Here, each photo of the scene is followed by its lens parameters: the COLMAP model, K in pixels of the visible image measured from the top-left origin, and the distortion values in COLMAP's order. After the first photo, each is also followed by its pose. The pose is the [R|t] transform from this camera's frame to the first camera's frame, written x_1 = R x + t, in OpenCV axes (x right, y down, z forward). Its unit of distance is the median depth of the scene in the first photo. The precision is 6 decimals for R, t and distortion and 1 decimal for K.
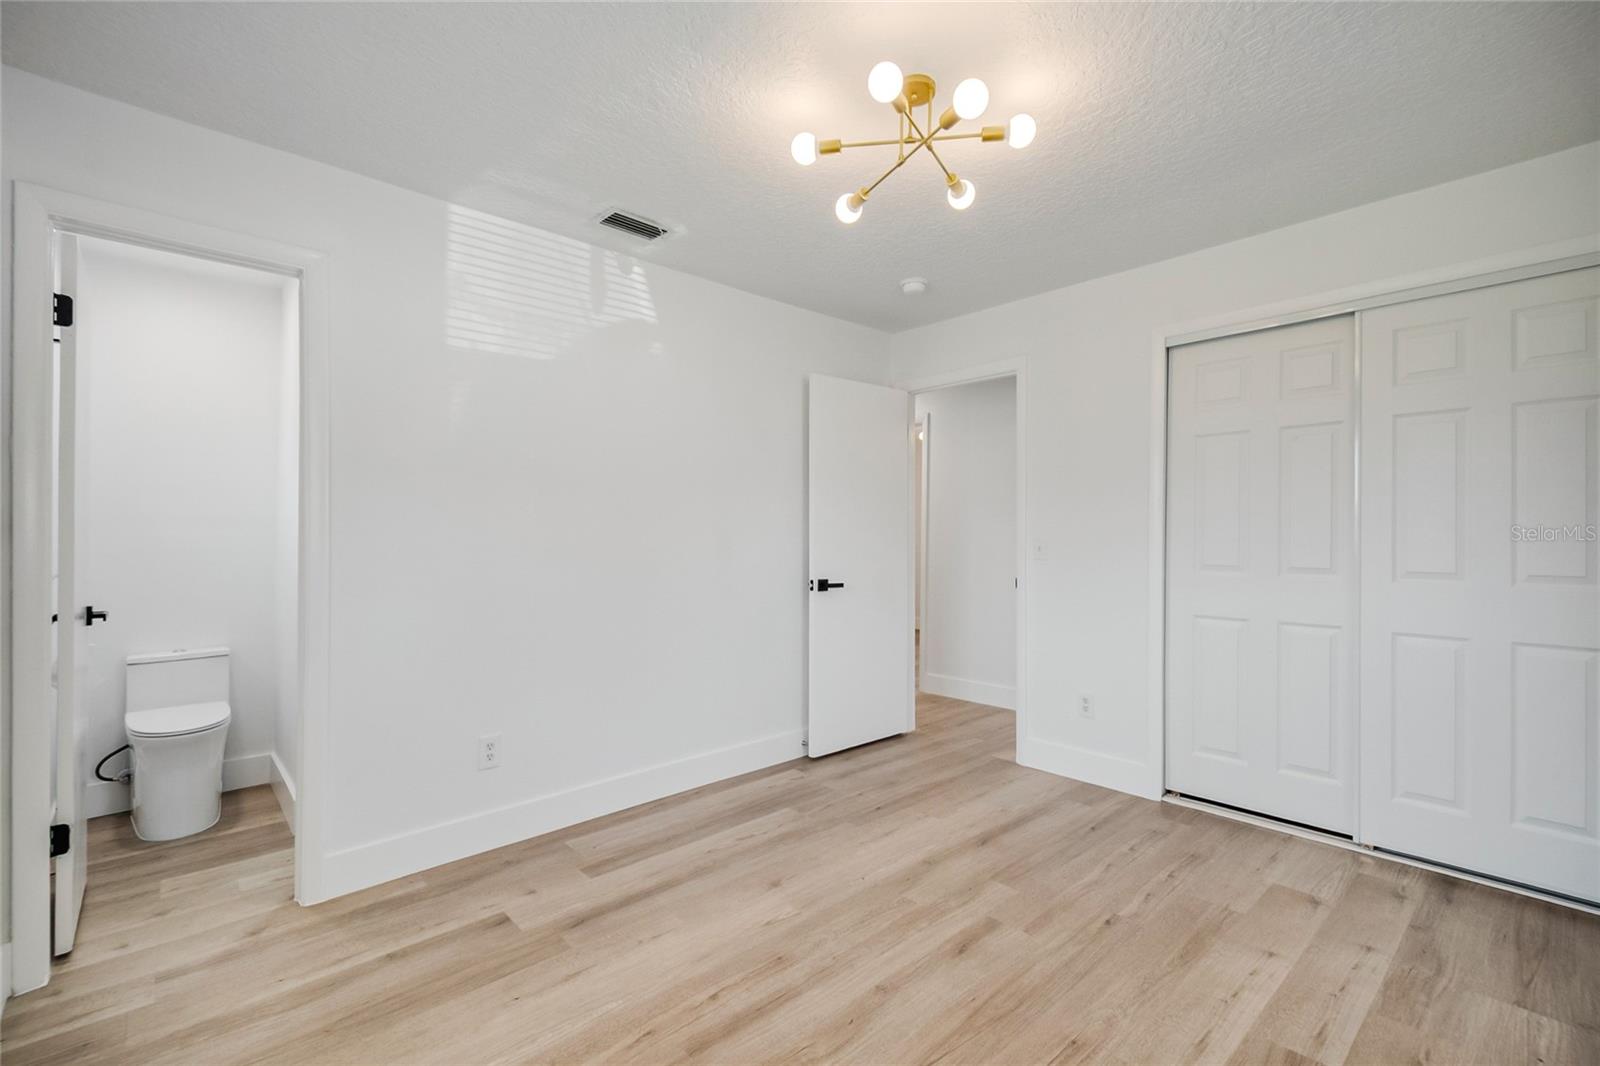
lens RADIAL K [[703.7, 0, 803.9], [0, 703.7, 534.0], [0, 0, 1]] dist [0.005963, -0.009358]
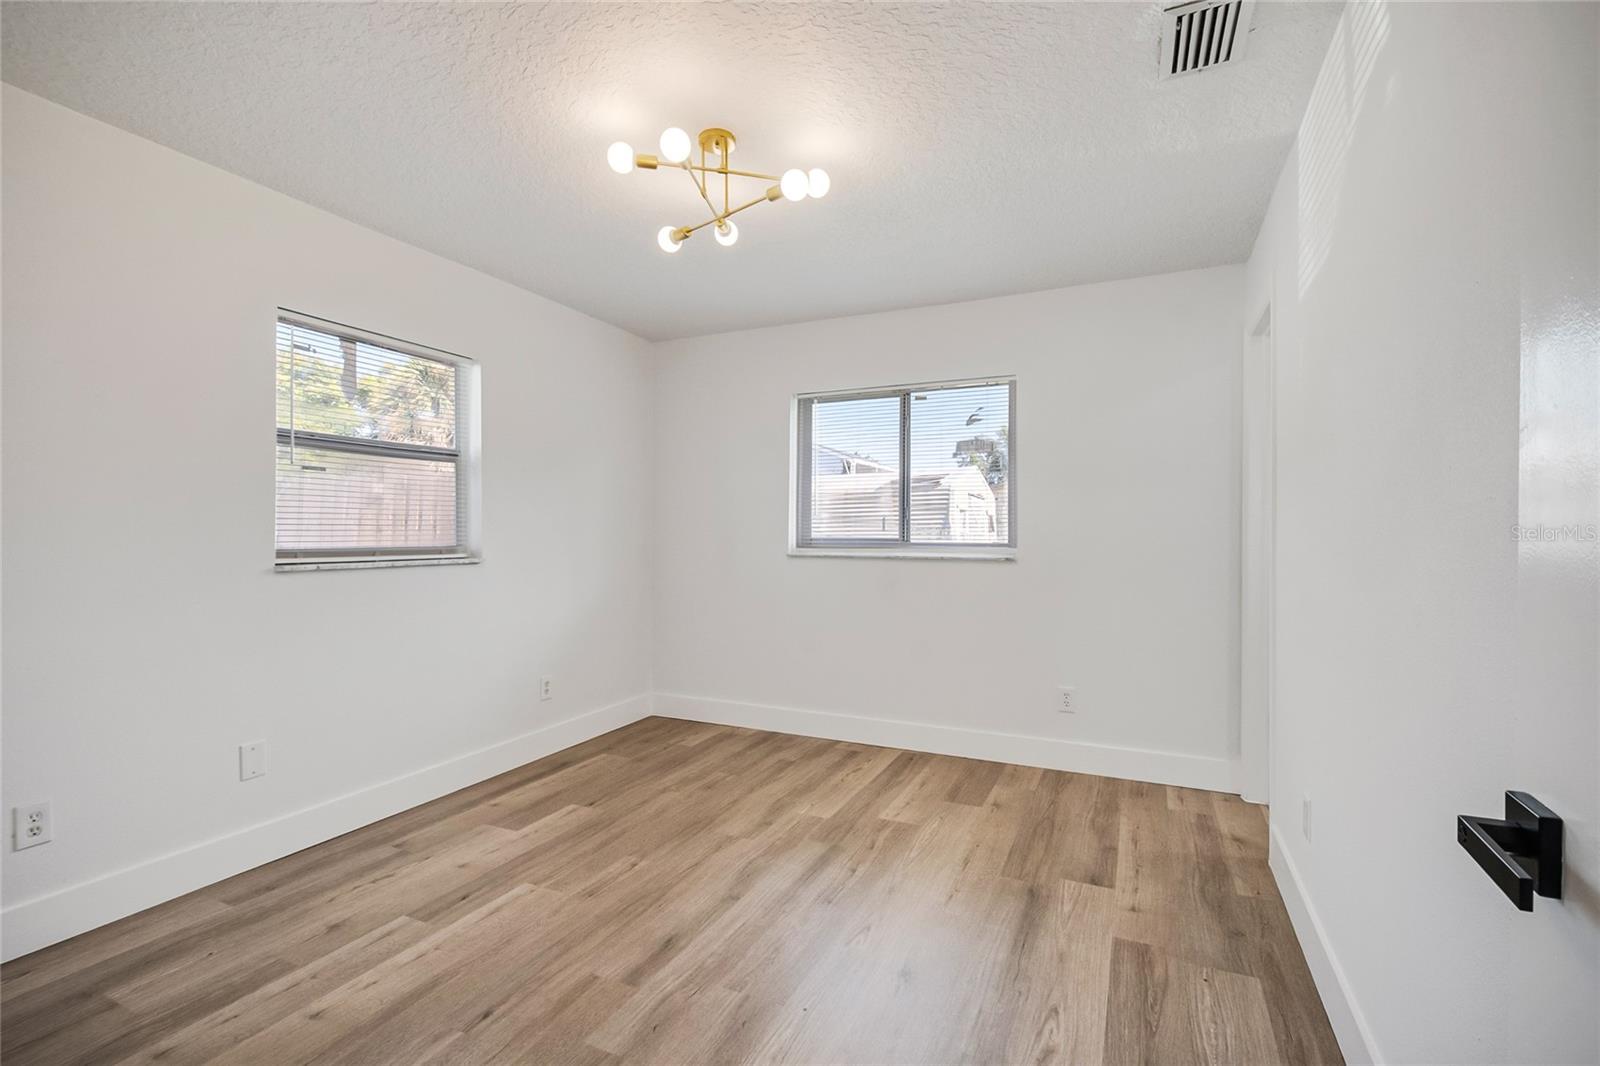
lens RADIAL K [[703.7, 0, 809.4], [0, 703.7, 535.2], [0, 0, 1]] dist [0.005963, -0.009358]
pose [[-0.919730, 0.020897, -0.391995, 0.401435], [0.018669, 0.999781, 0.009495, 0.002961], [0.392107, 0.001415, -0.919918, 1.908693]]
